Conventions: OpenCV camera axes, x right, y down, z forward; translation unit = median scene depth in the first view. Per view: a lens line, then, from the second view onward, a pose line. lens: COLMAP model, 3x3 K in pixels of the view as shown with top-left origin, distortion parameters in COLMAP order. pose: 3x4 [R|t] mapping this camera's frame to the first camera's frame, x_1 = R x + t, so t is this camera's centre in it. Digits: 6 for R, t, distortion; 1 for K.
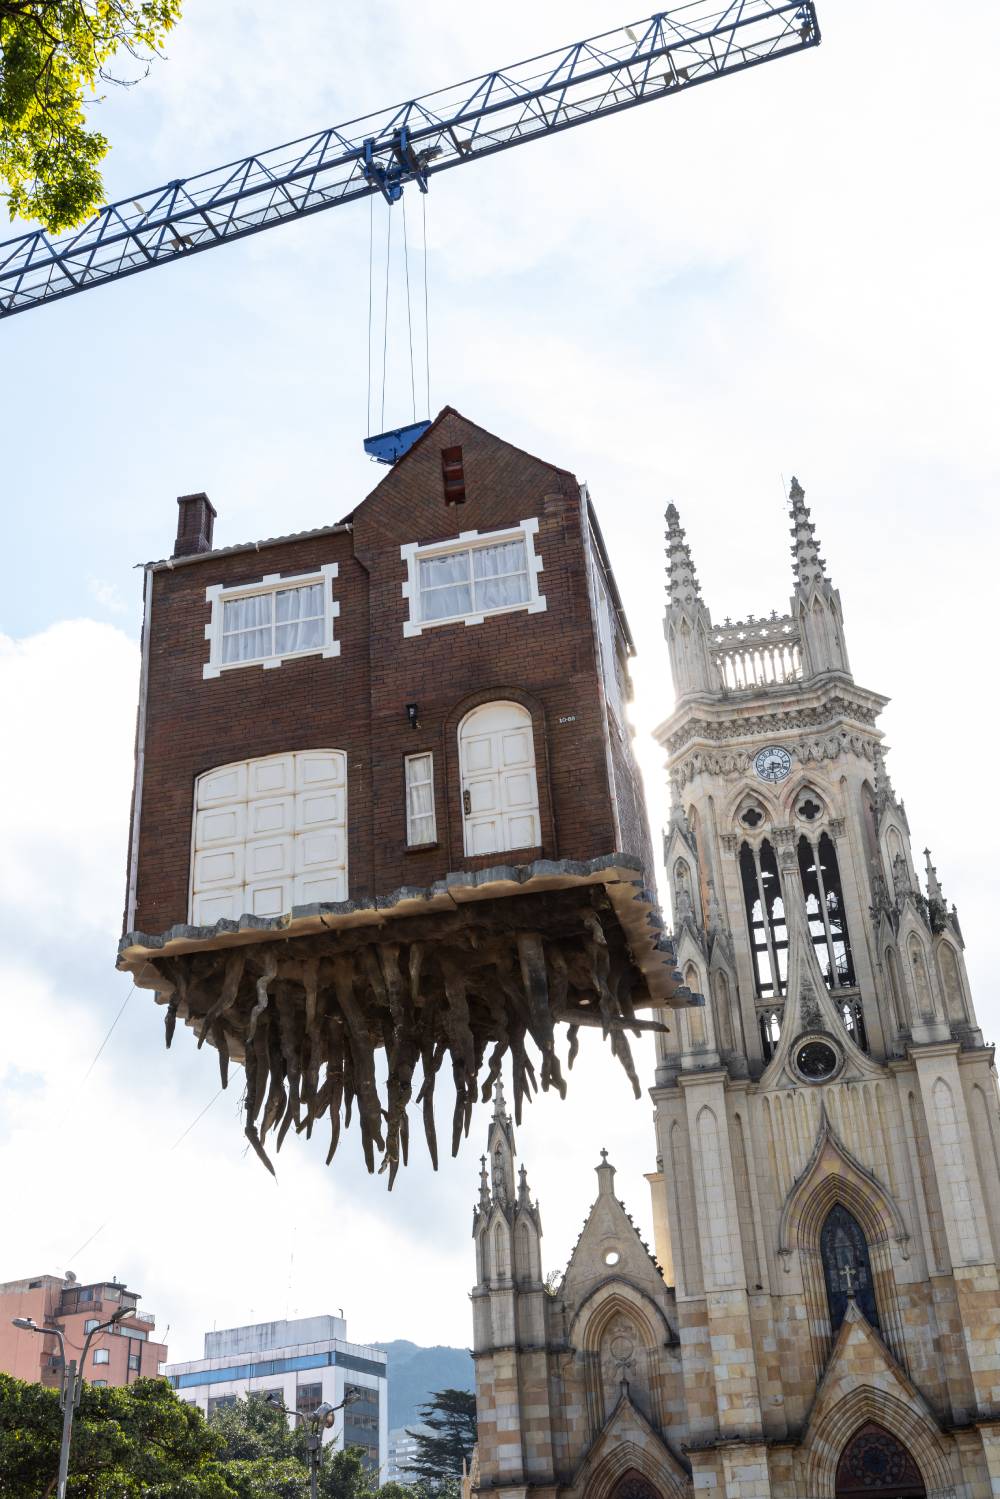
lens RADIAL K [[1728.0, 0, 469.0], [0, 1728.0, 747.2], [0, 0, 1]] dist [-0.066860, 0.047701]
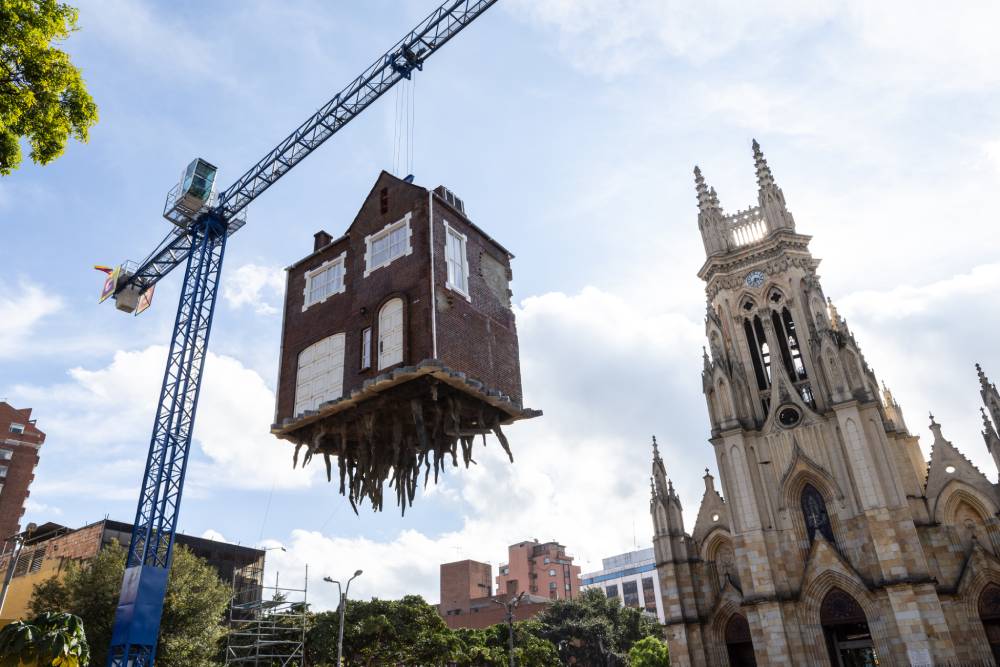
lens RADIAL K [[741.3, 0, 500.4], [0, 741.3, 349.9], [0, 0, 1]] dist [-0.027554, -0.001561]
pose [[0.929047, -0.160525, -0.333323, 0.192935], [0.179937, 0.983280, 0.027989, 0.015224], [0.323257, -0.085981, 0.942397, 0.056111]]
